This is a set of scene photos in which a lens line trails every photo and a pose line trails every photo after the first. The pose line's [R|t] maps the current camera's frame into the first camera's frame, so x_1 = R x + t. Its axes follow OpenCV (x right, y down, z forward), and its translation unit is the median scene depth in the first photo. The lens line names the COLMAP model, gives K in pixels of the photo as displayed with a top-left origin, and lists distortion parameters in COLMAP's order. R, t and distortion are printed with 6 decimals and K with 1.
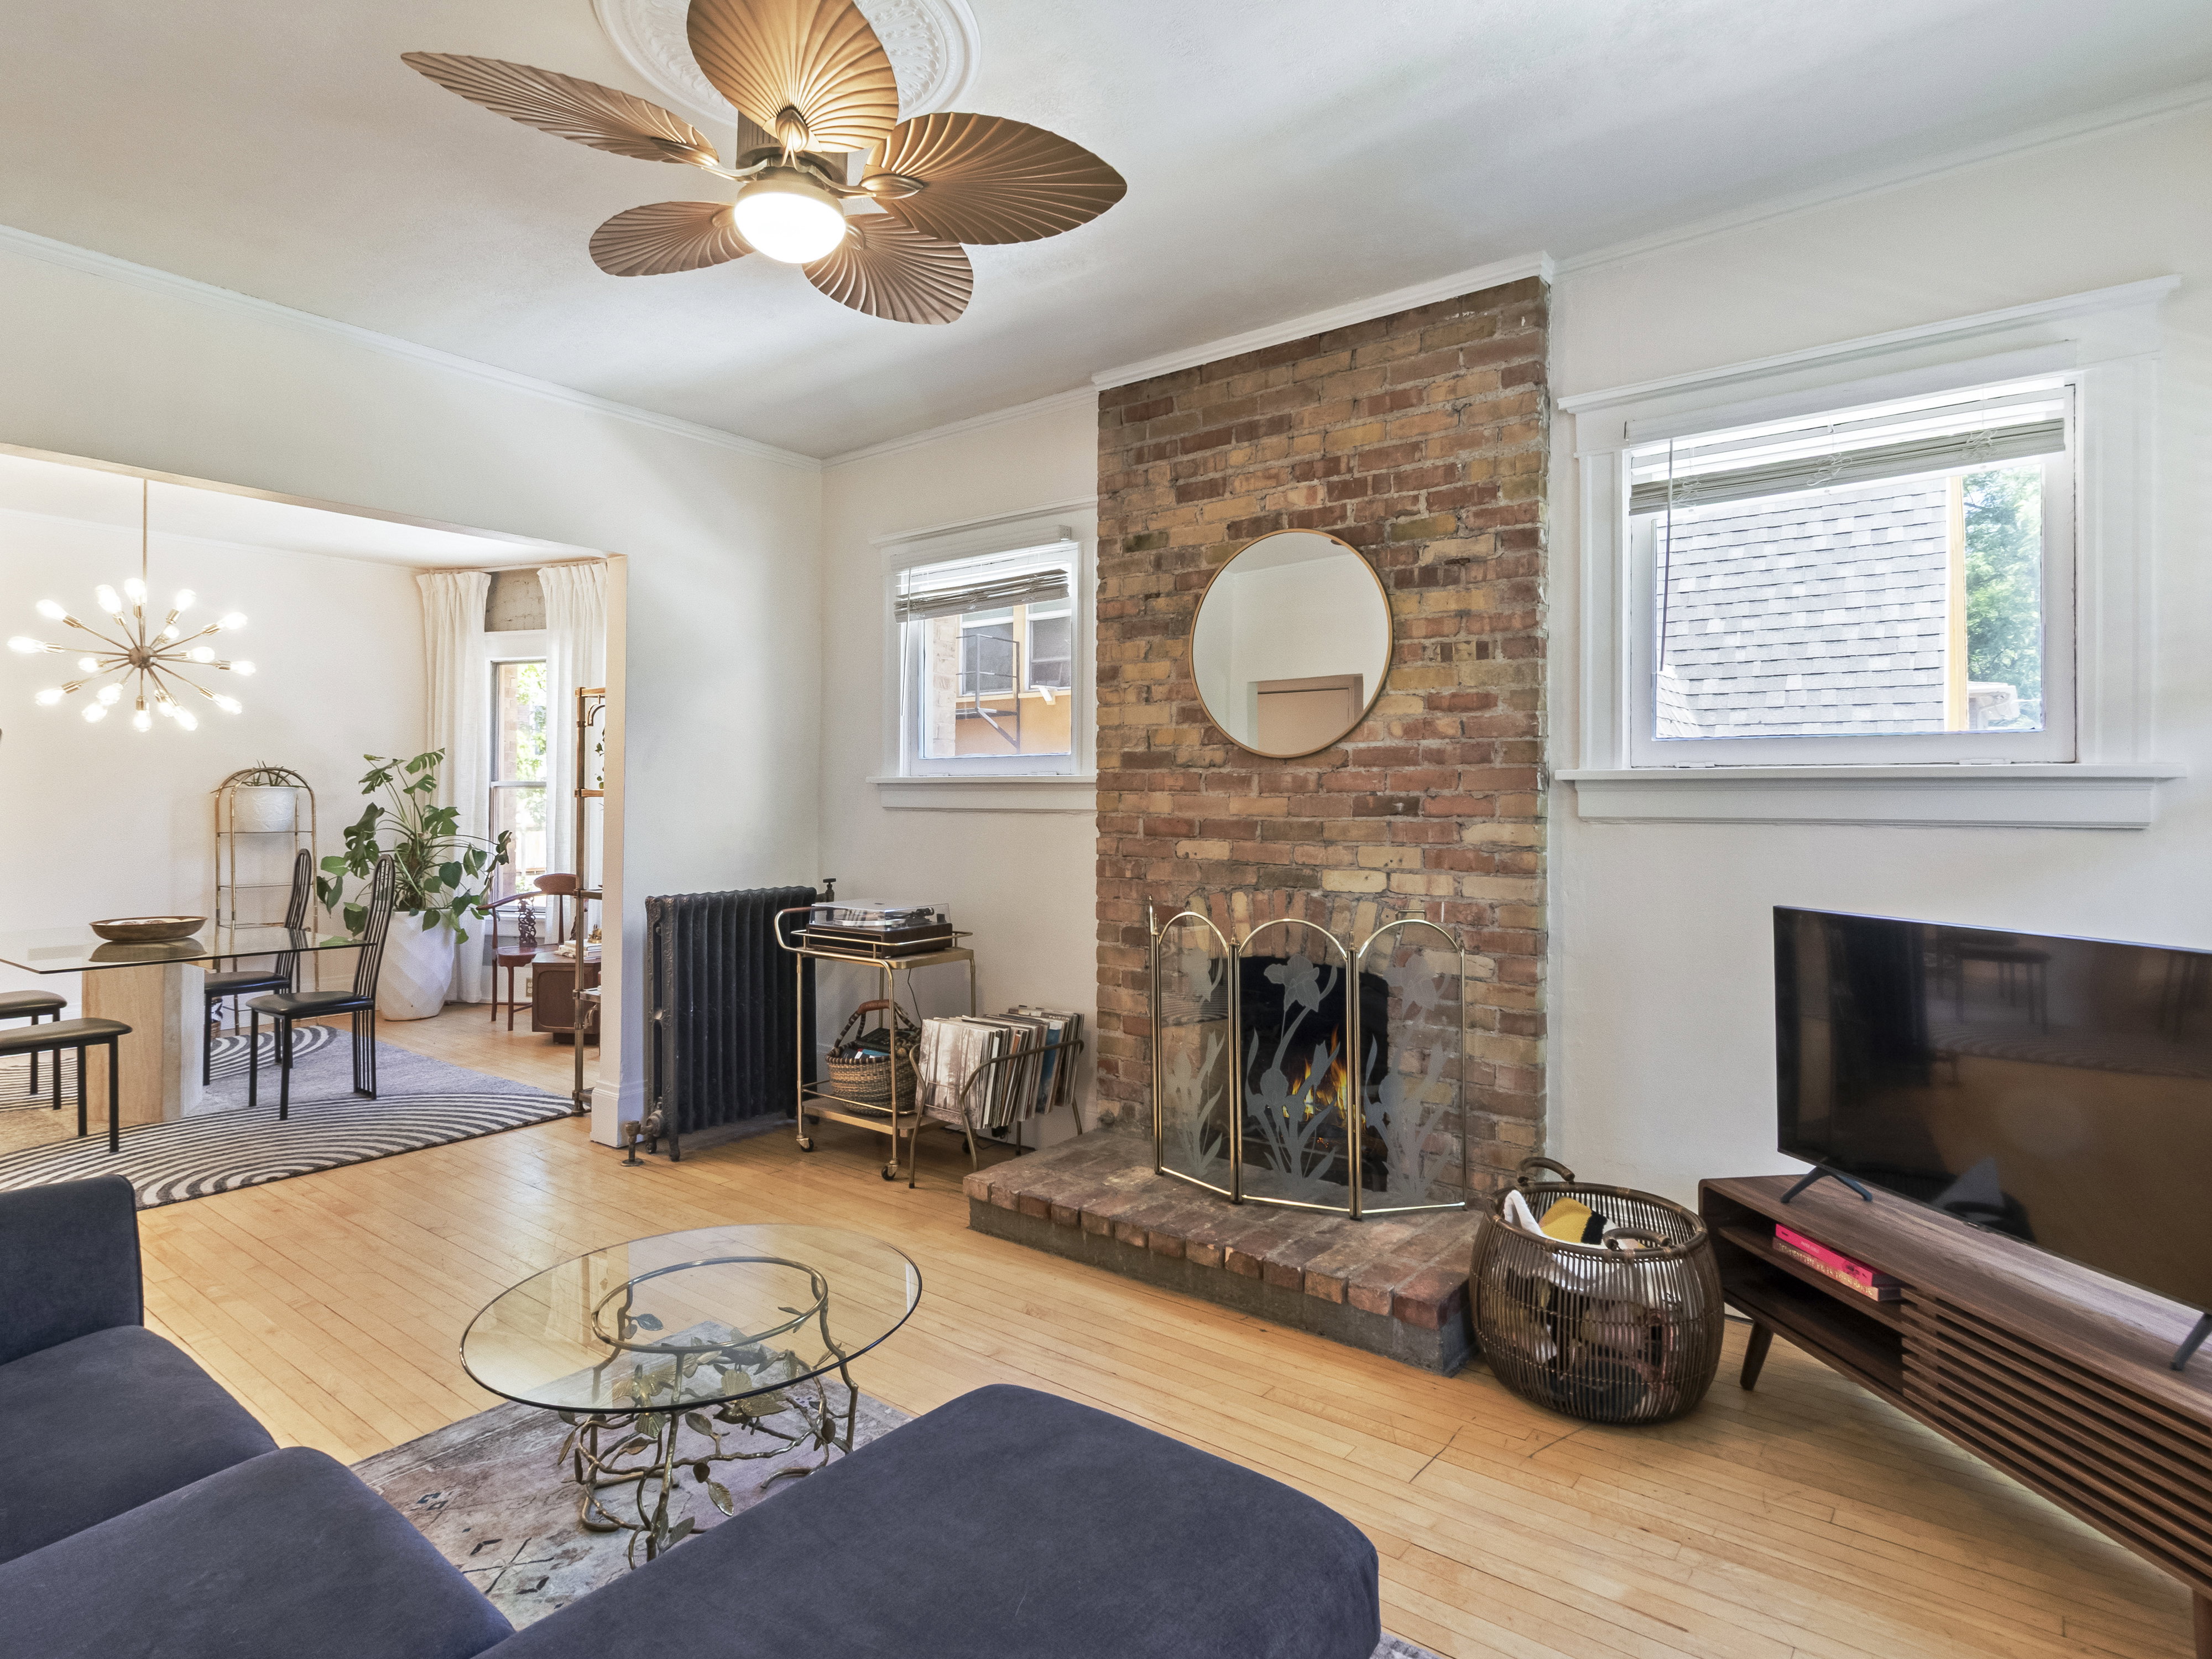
lens RADIAL K [[1191.6, 0, 1100.5], [0, 1191.6, 788.4], [0, 0, 1]] dist [0.000312, 0.001277]
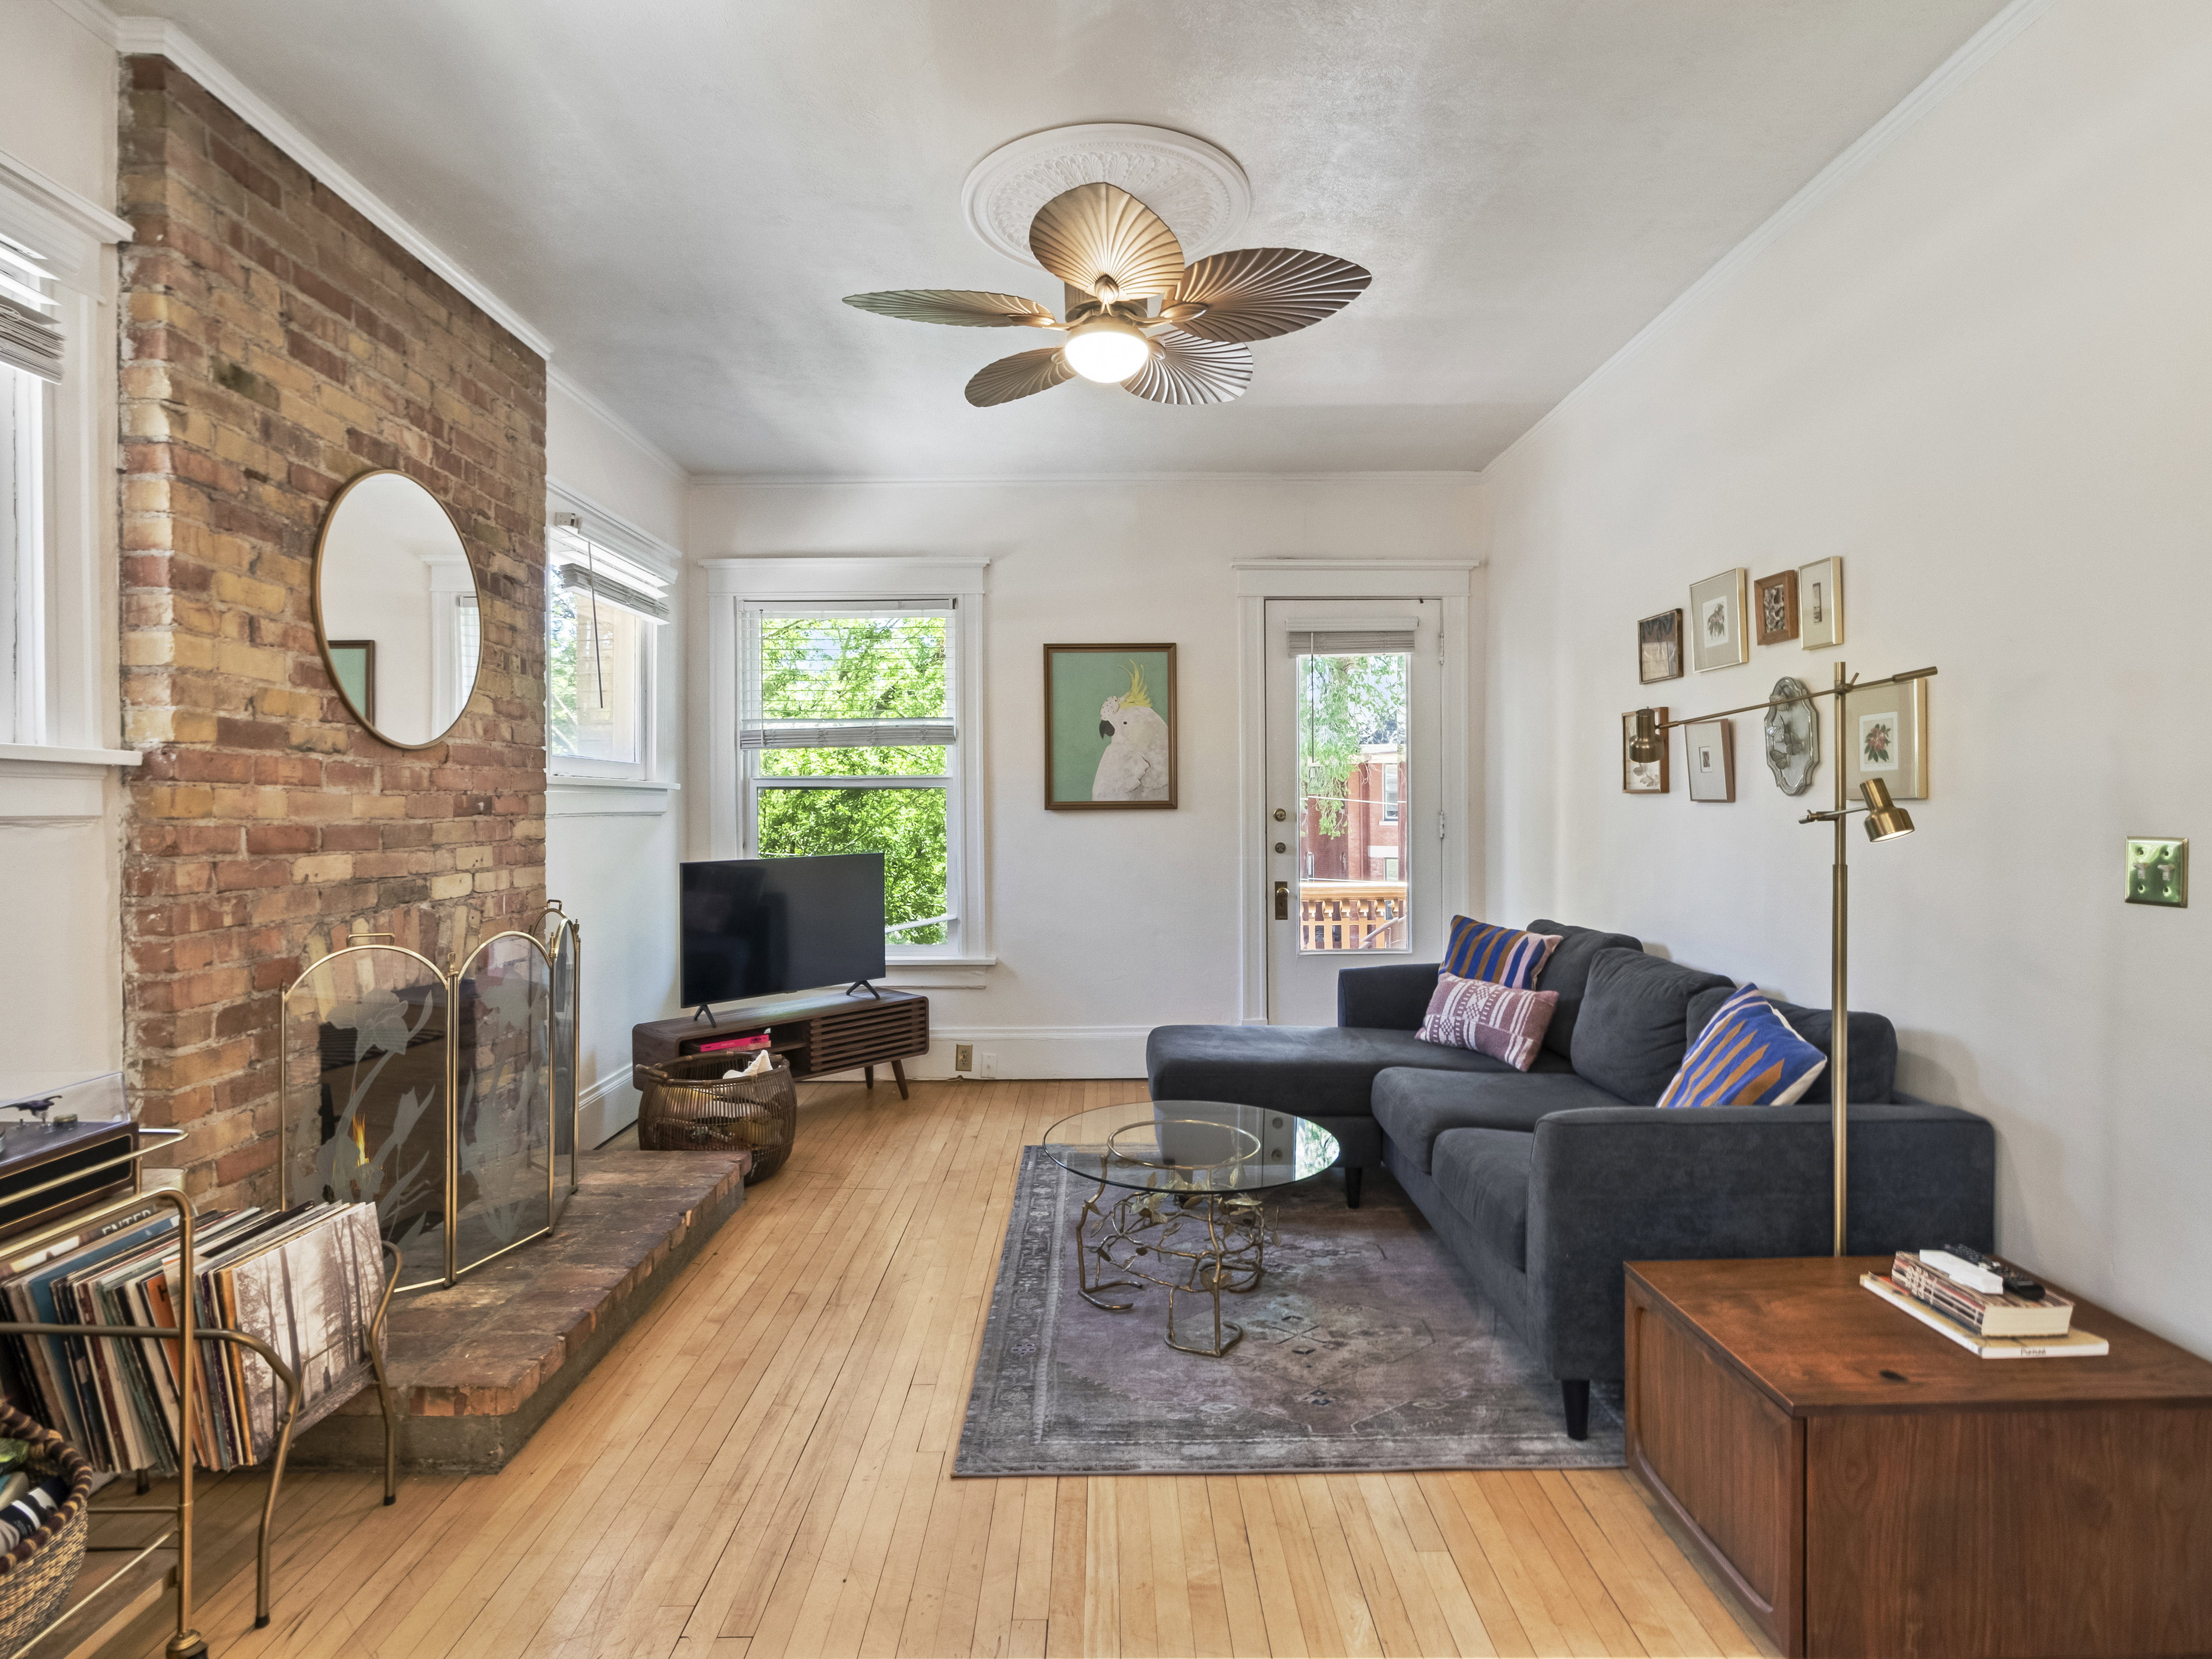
lens RADIAL K [[1151.5, 0, 1114.8], [0, 1151.5, 814.0], [0, 0, 1]] dist [0.003412, 0.001007]
pose [[-0.624005, -0.007079, 0.781388, -0.714196], [-0.007202, 0.999969, 0.003308, 0.012738], [-0.781387, -0.003563, -0.624037, 1.014447]]
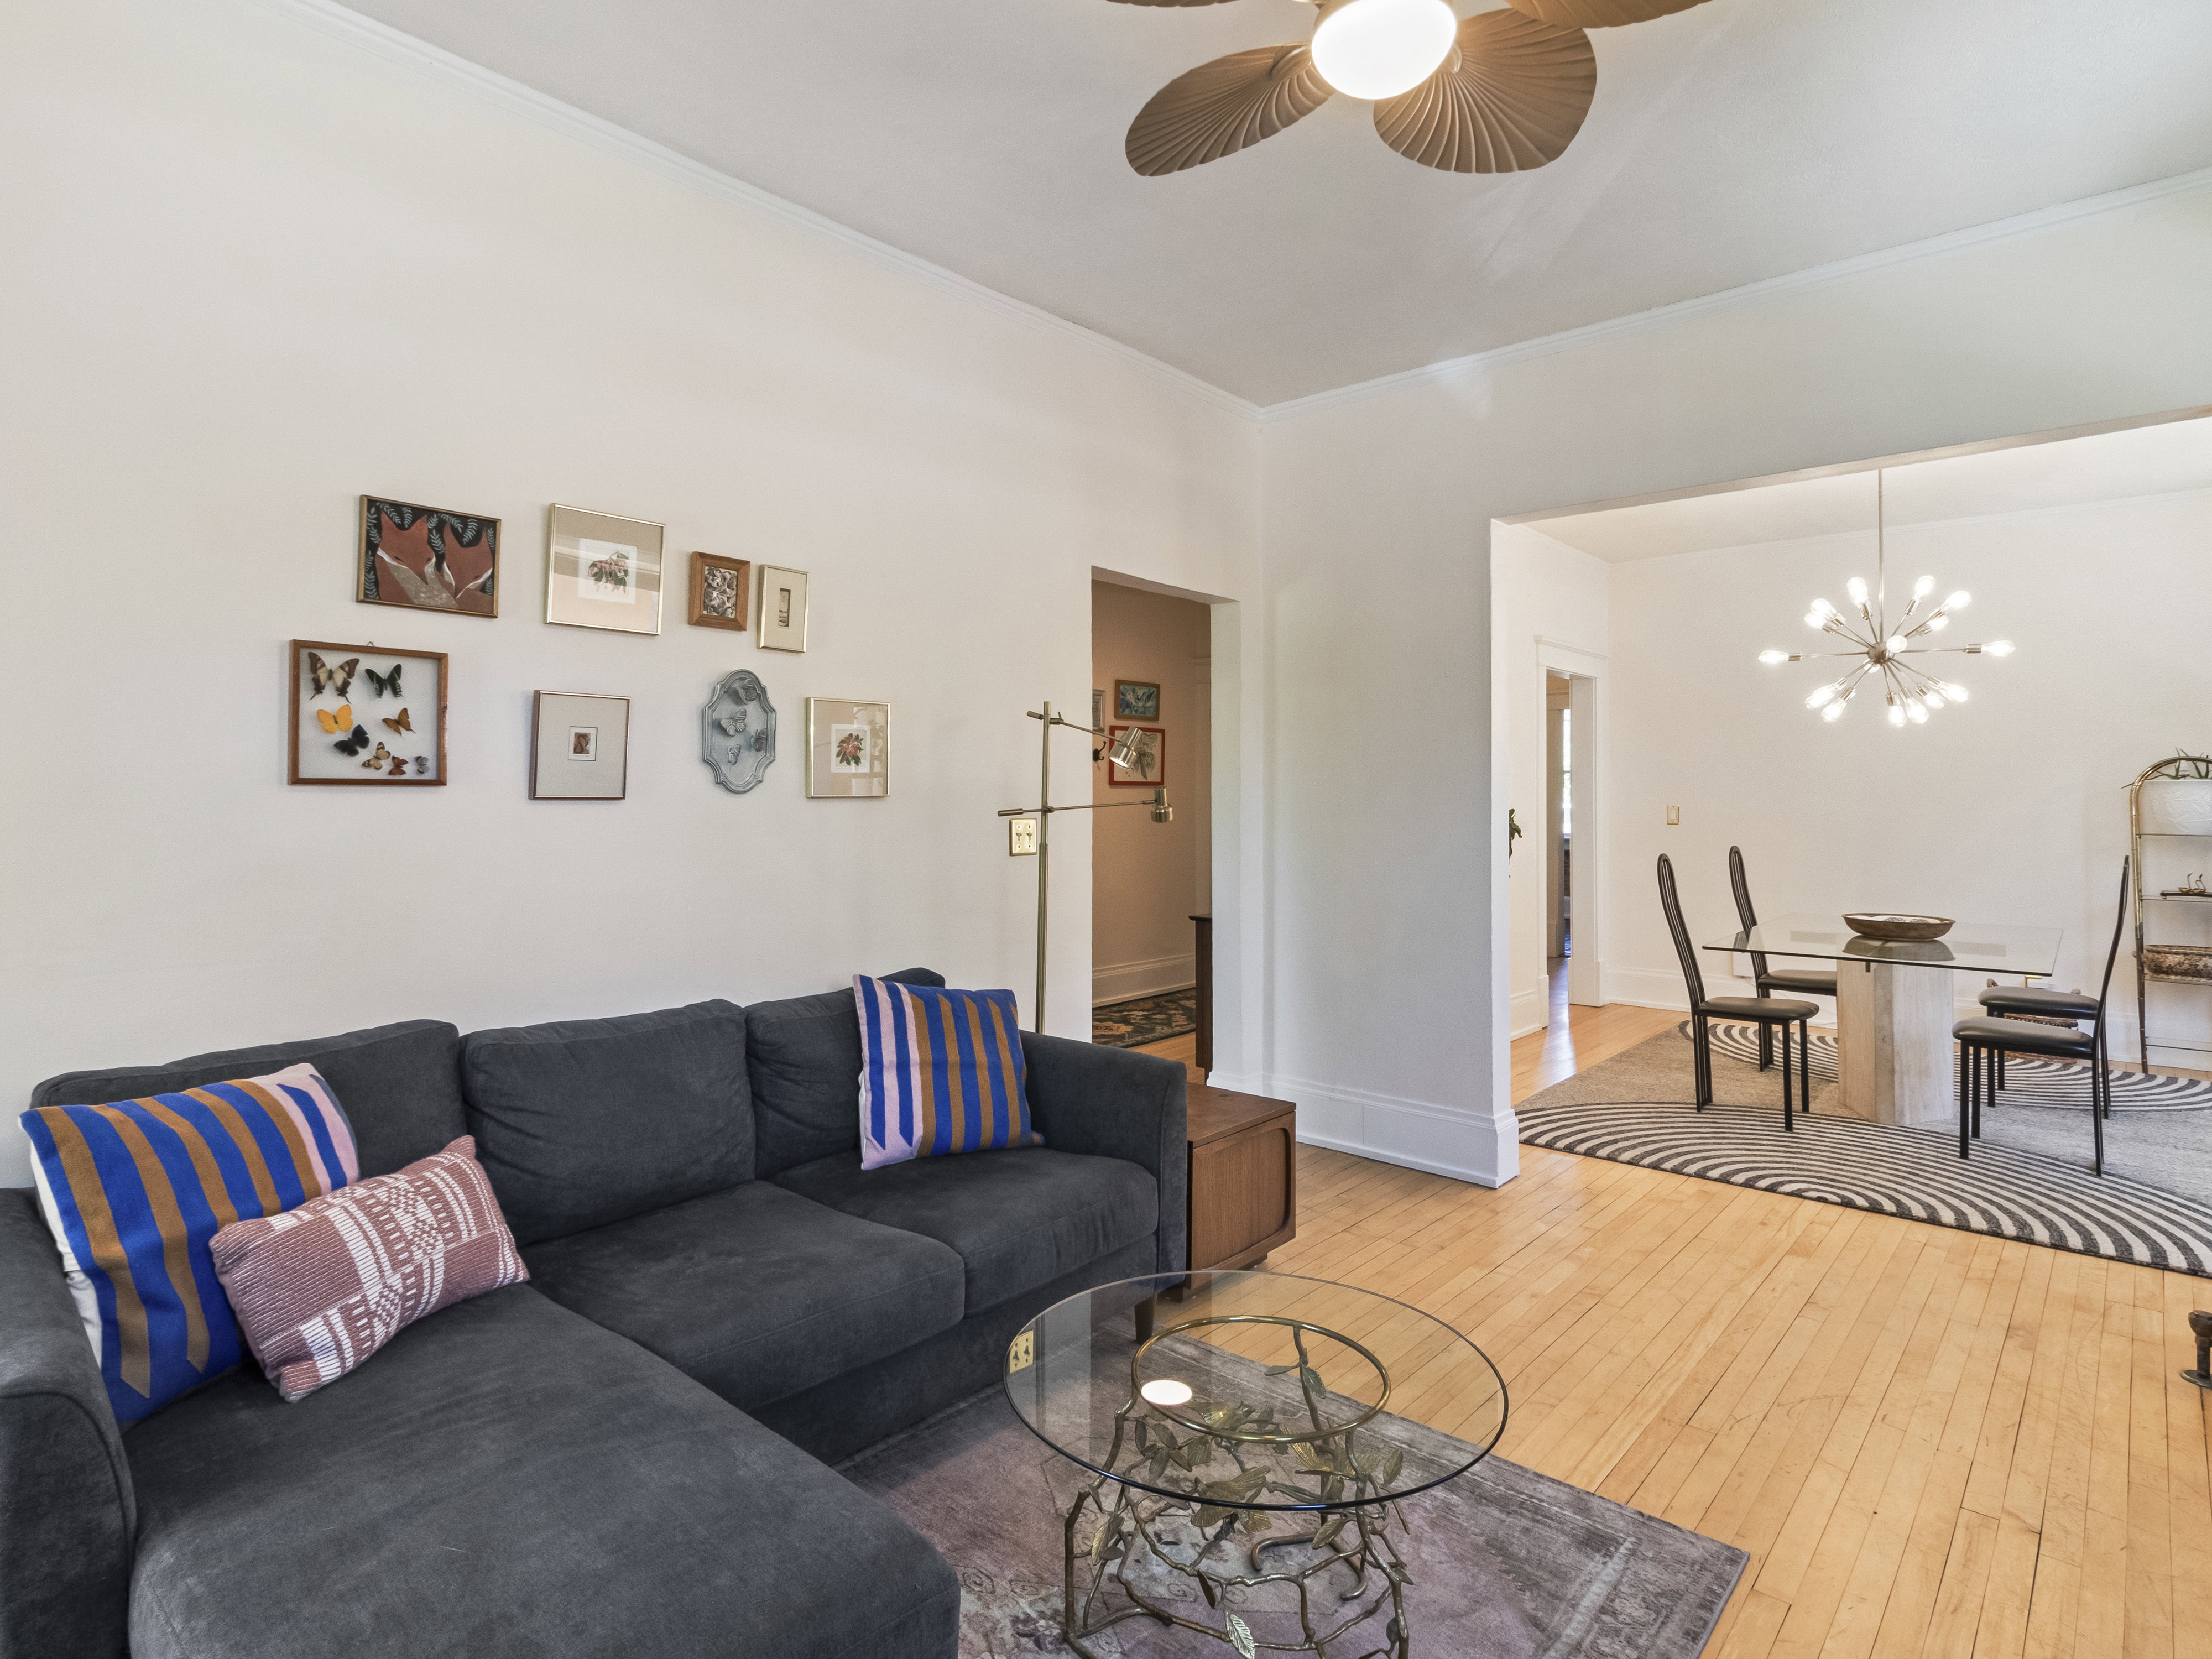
lens RADIAL K [[1190.9, 0, 1086.8], [0, 1190.9, 766.8], [0, 0, 1]] dist [-0.002455, 0.000348]
pose [[-0.065924, -0.025128, -0.997508, 0.289705], [0.009690, 0.999620, -0.025822, 0.005509], [0.997778, -0.011368, -0.065655, 0.489127]]
